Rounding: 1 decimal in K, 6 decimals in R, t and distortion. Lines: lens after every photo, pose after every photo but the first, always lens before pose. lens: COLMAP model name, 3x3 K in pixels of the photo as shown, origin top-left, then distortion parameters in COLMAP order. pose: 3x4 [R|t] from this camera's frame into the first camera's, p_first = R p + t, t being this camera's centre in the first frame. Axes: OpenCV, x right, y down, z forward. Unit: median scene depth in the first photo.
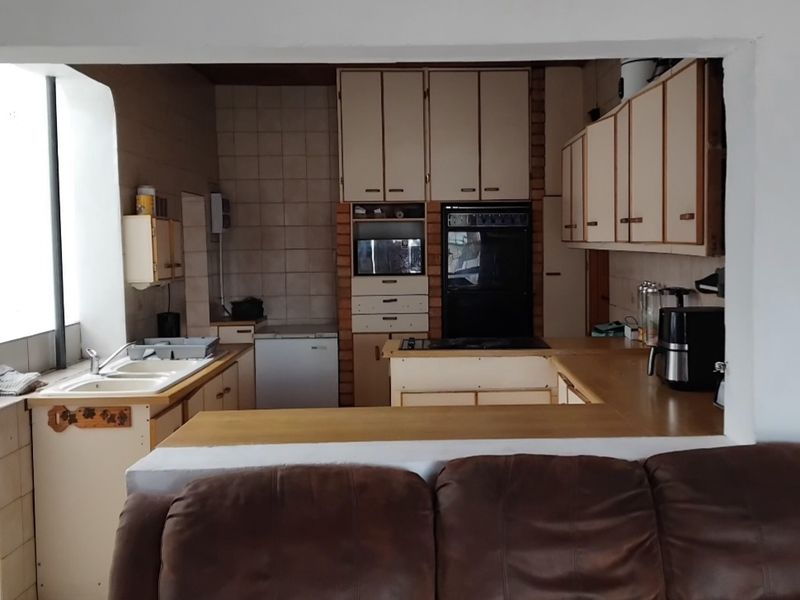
lens RADIAL K [[873.2, 0, 400.8], [0, 873.2, 323.7], [0, 0, 1]] dist [0.153194, -0.338112]
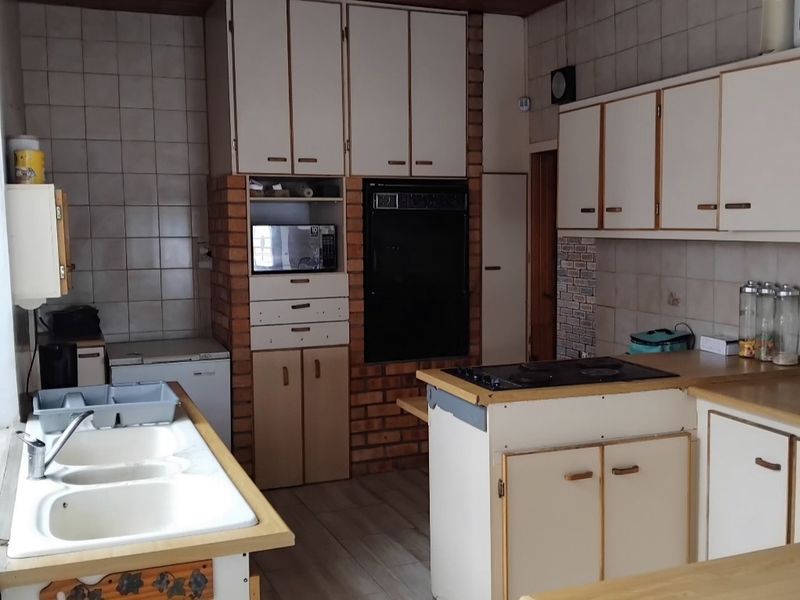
lens RADIAL K [[873.2, 0, 400.8], [0, 873.2, 323.7], [0, 0, 1]] dist [0.153194, -0.338112]
pose [[0.934924, -0.036601, 0.352955, -0.201310], [0.030479, 0.999273, 0.022891, -0.025959], [-0.353536, -0.010644, 0.935360, 0.259827]]
